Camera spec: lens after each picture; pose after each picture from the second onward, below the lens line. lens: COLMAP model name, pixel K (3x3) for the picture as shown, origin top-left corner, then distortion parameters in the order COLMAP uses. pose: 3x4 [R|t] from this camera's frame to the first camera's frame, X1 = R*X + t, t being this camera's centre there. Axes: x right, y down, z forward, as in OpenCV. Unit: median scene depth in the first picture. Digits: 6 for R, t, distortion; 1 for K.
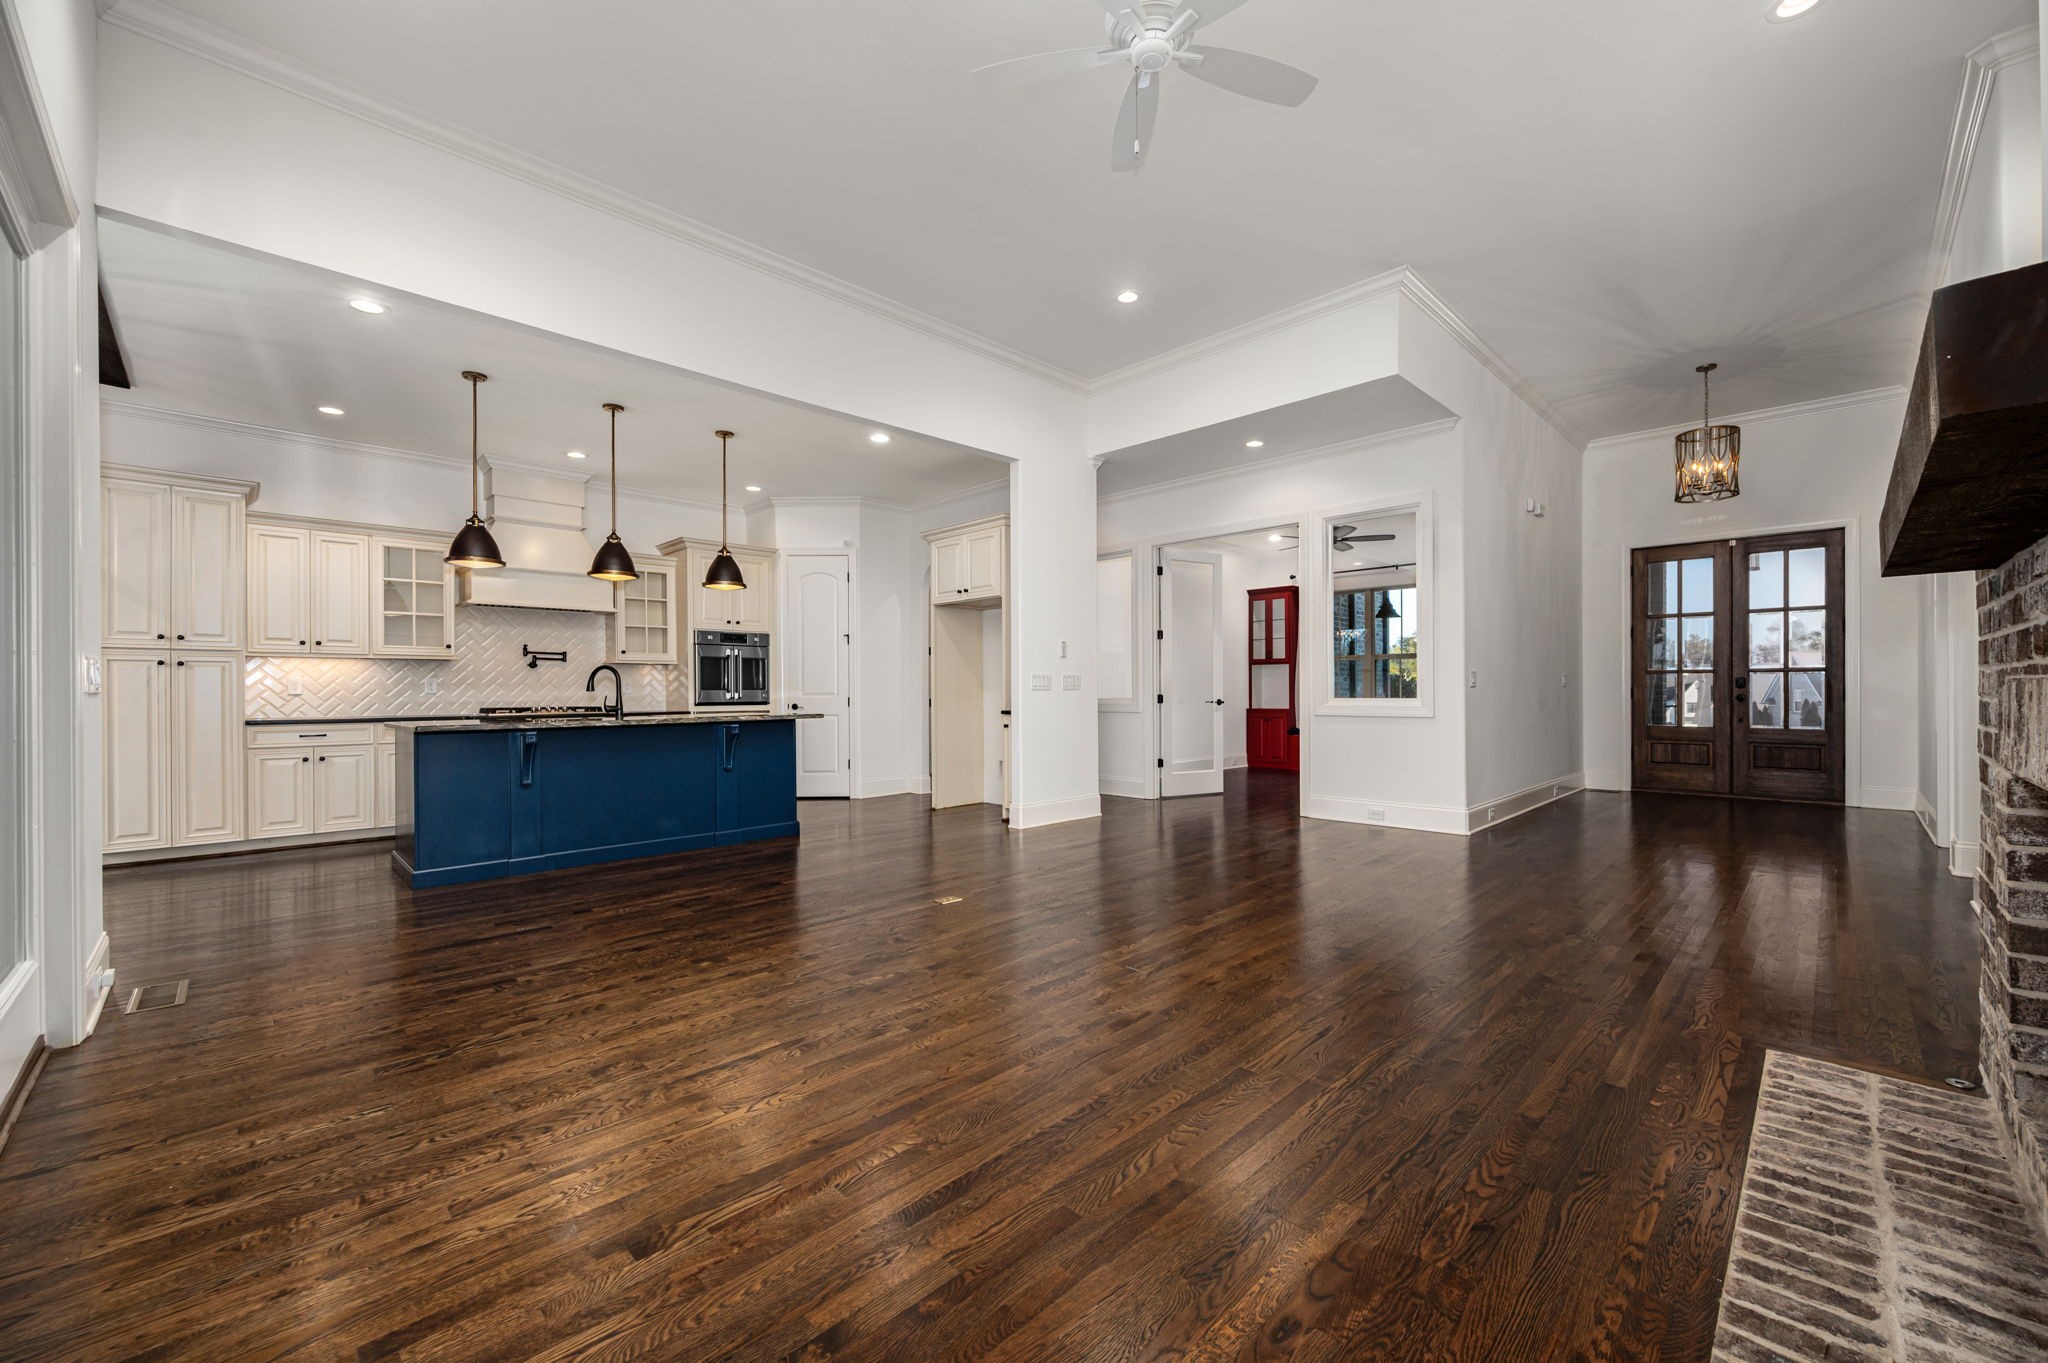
lens RADIAL K [[812.8, 0, 1032.1], [0, 812.8, 691.0], [0, 0, 1]] dist [-0.001422, -0.000106]
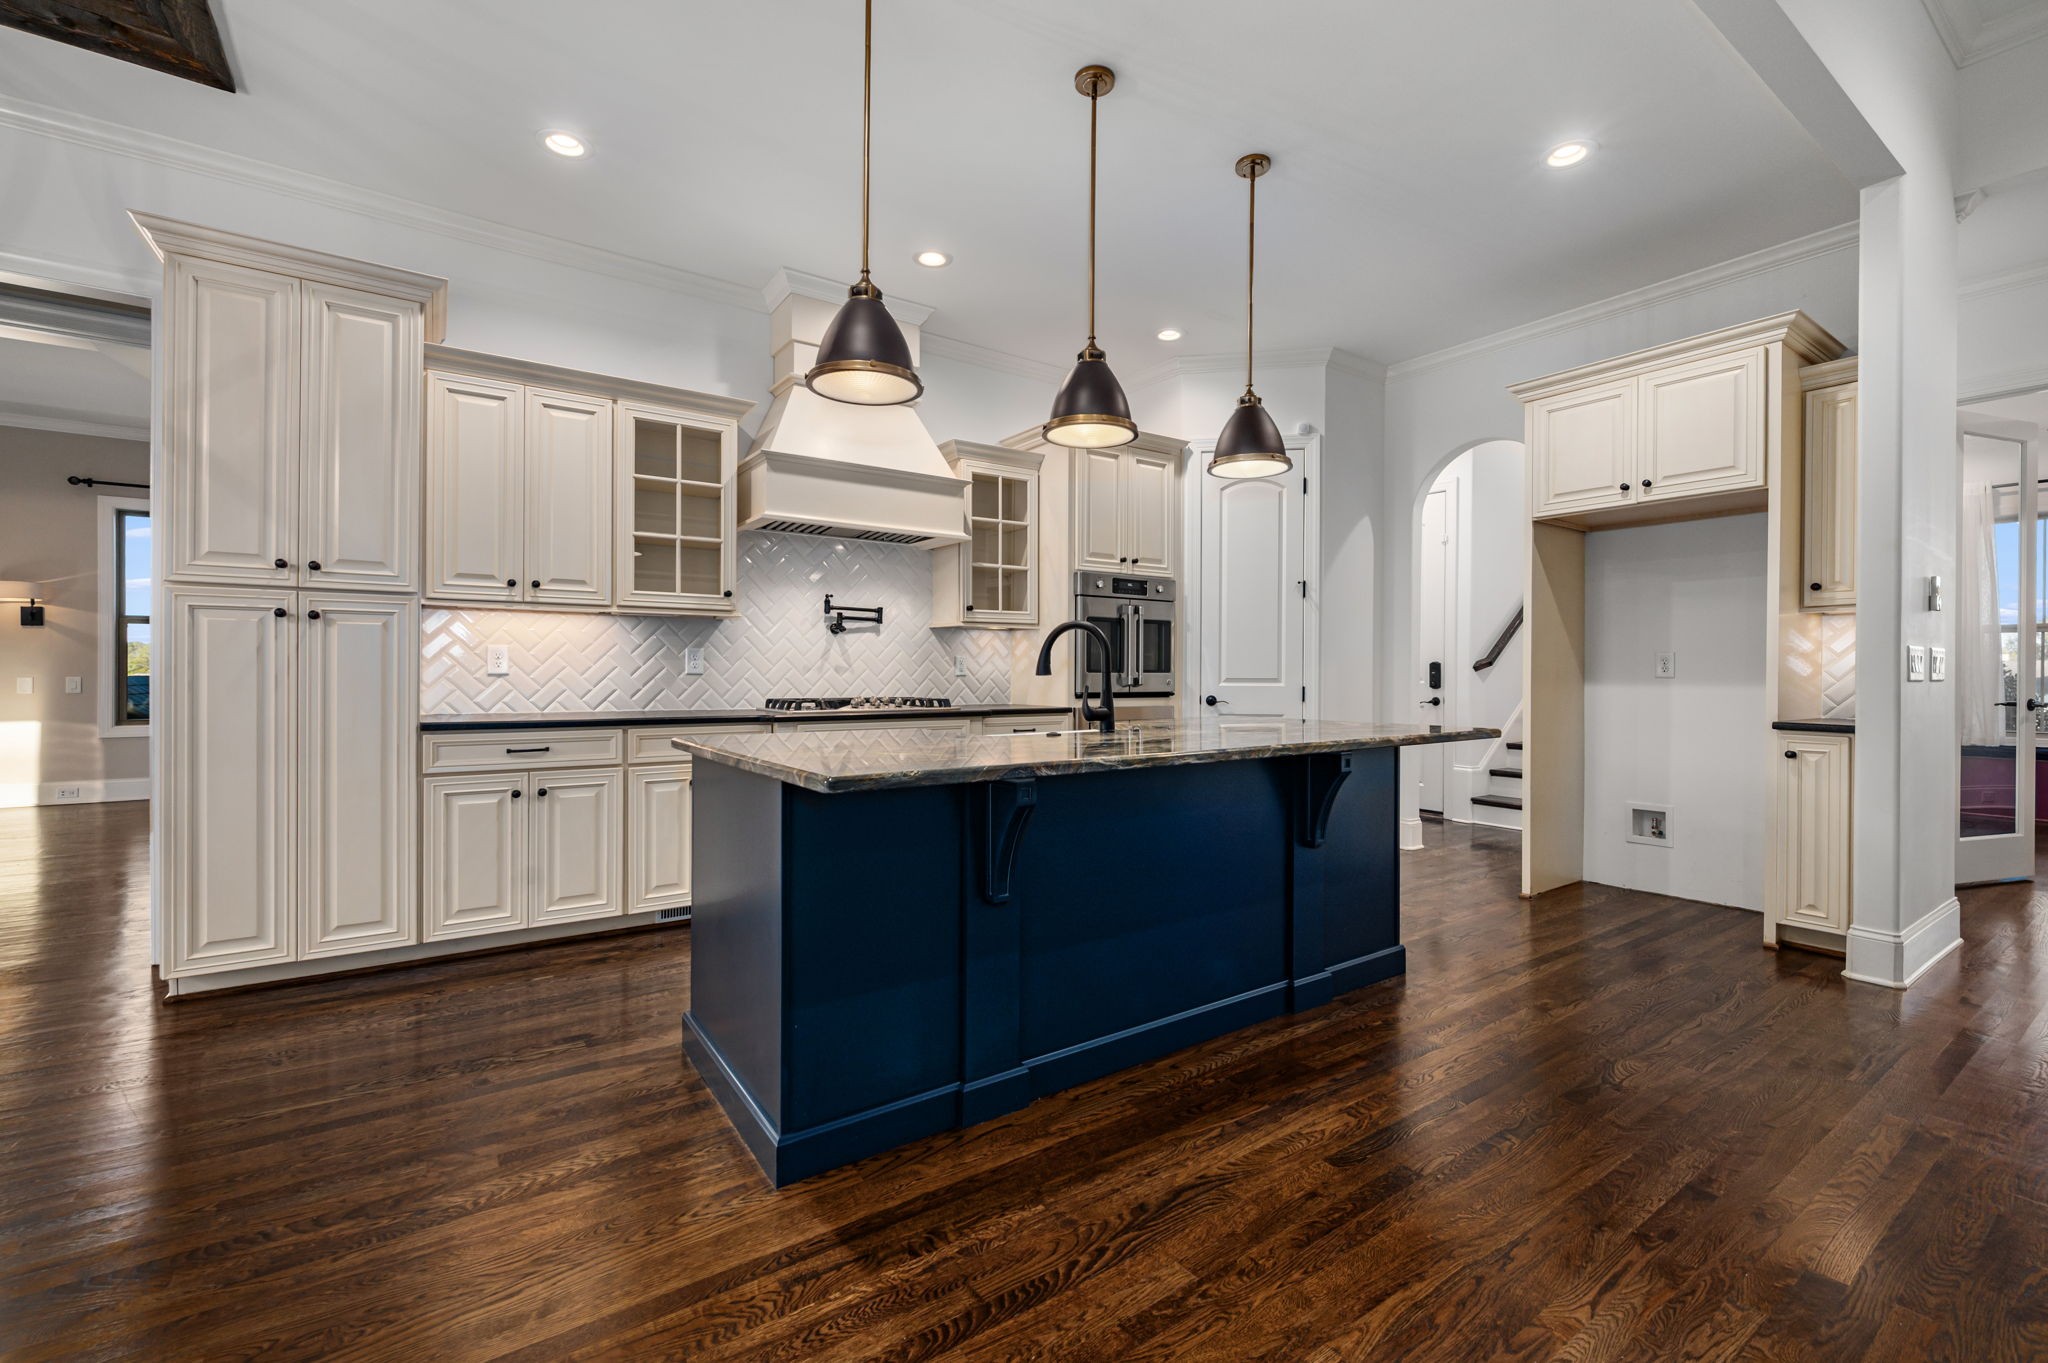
lens RADIAL K [[848.8, 0, 1015.7], [0, 848.8, 674.0], [0, 0, 1]] dist [-0.003058, -0.000315]
pose [[0.984659, 0.010406, -0.174182, -0.499542], [-0.009820, 0.999943, 0.004224, -0.002363], [0.174216, -0.002449, 0.984704, 0.533172]]
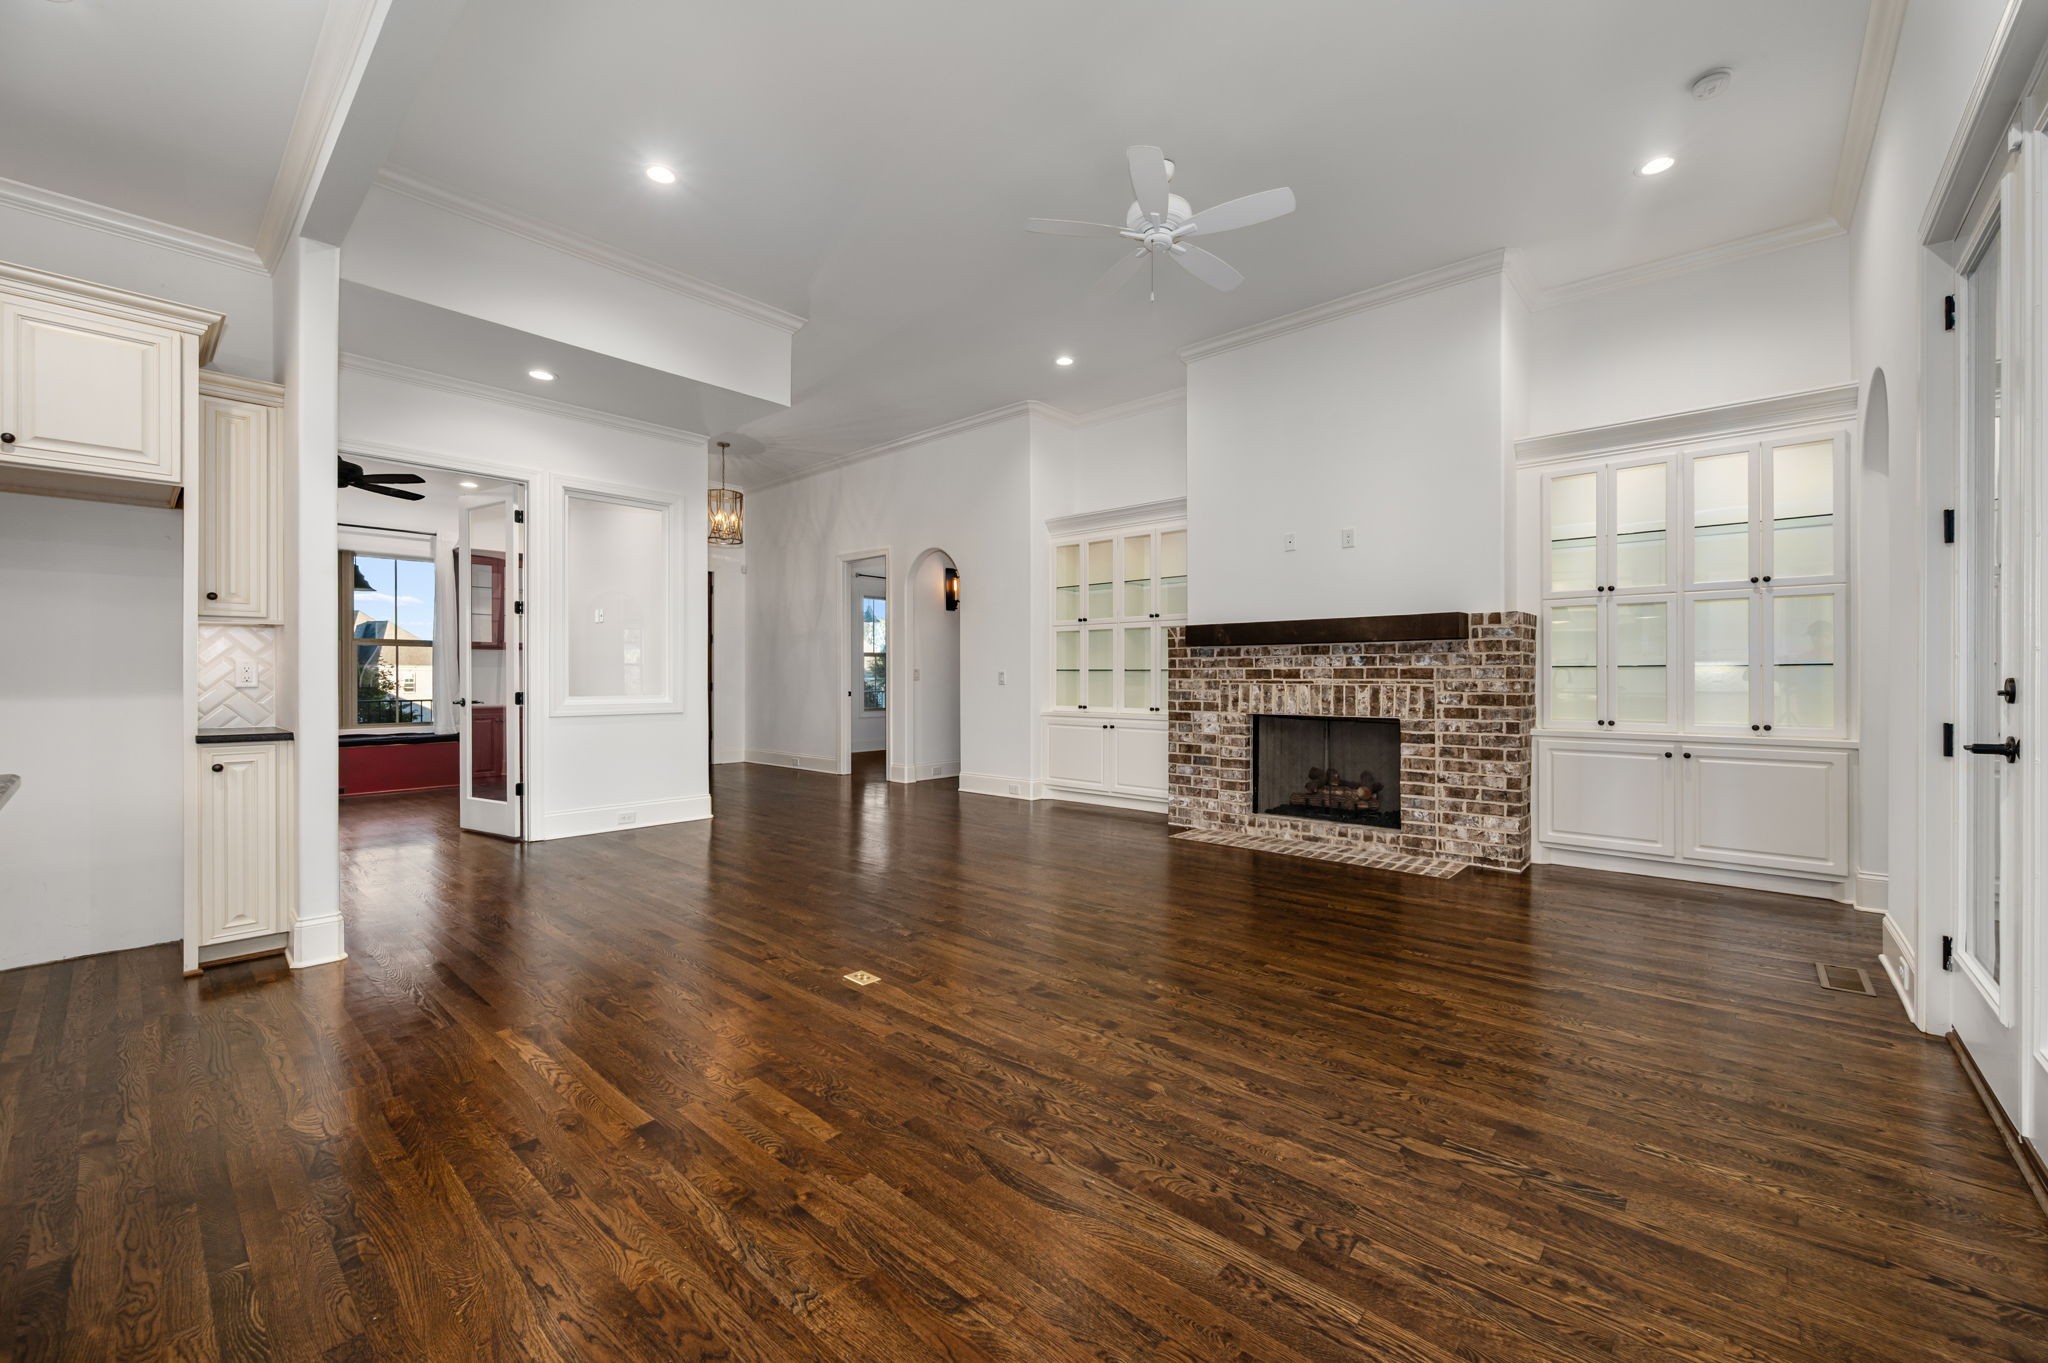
lens RADIAL K [[812.8, 0, 1039.1], [0, 812.8, 676.6], [0, 0, 1]] dist [-0.001422, -0.000106]
pose [[-0.071261, 0.006887, 0.997434, -0.672158], [-0.001441, 0.999974, -0.007007, -0.008452], [-0.997457, -0.001936, -0.071249, 0.703015]]
